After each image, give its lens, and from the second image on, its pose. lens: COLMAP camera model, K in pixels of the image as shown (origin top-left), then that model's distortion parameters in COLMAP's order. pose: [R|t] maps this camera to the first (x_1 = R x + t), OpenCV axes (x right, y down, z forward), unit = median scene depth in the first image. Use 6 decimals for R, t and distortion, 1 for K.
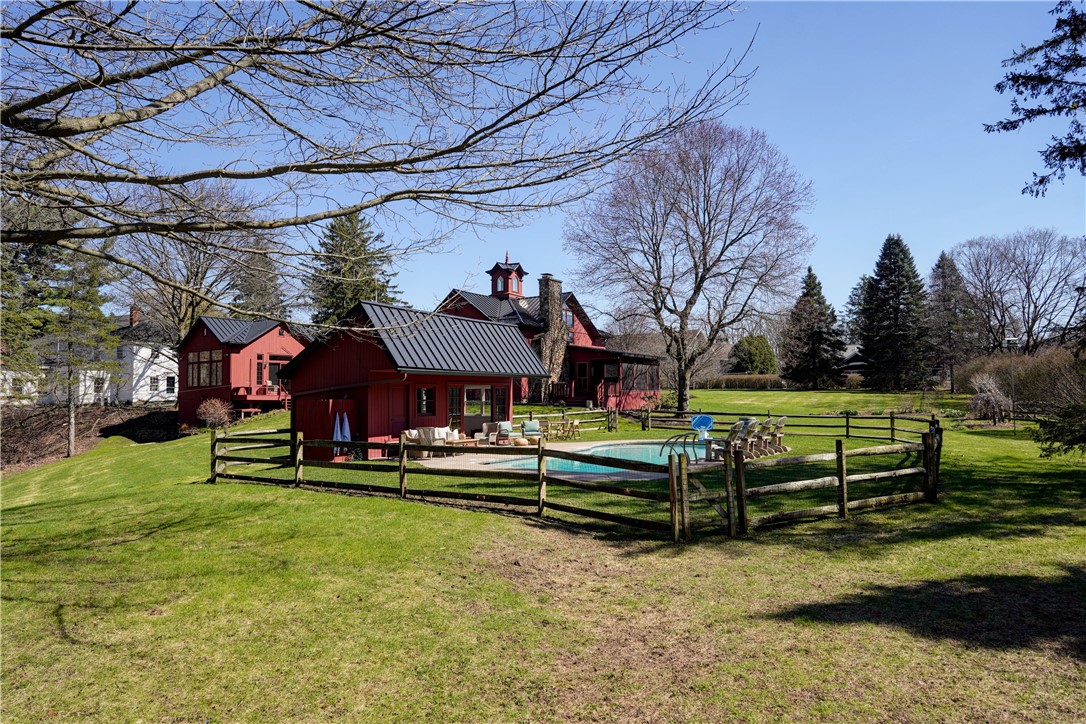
lens RADIAL K [[690.0, 0, 542.3], [0, 690.0, 365.8], [0, 0, 1]] dist [-0.018661, -0.000370]
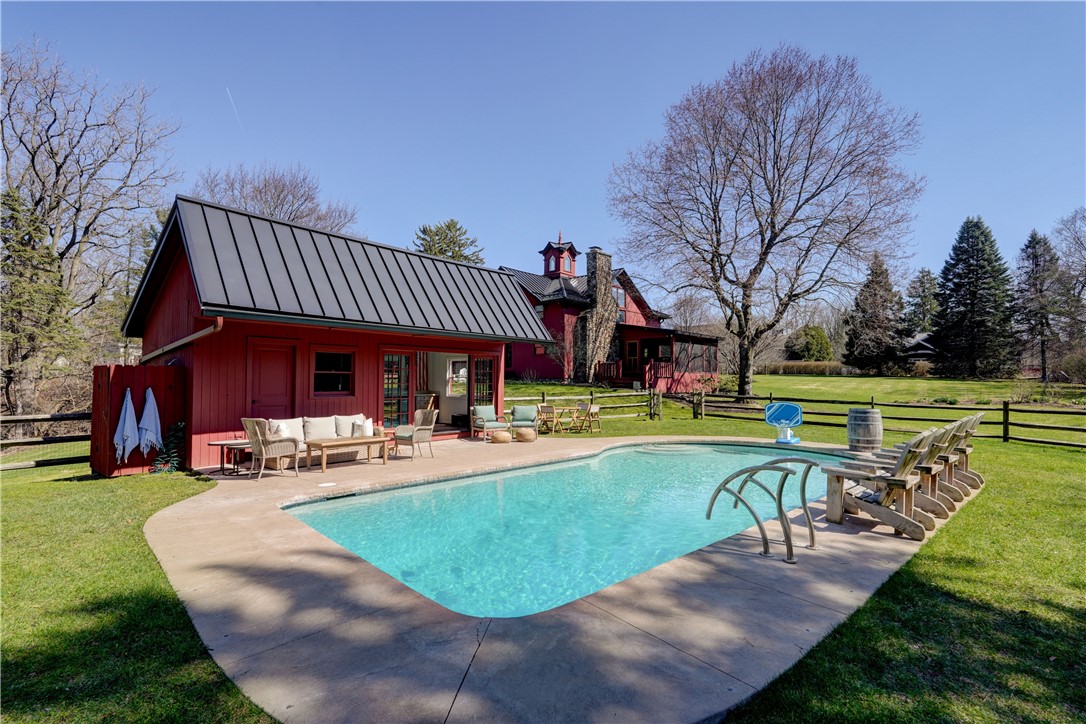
lens RADIAL K [[533.3, 0, 546.2], [0, 533.3, 359.1], [0, 0, 1]] dist [0.014049, 0.000609]
pose [[0.989505, 0.008985, -0.144217, 0.047347], [-0.008348, 0.999953, 0.005018, 0.016868], [0.144255, -0.003761, 0.989533, 0.267879]]
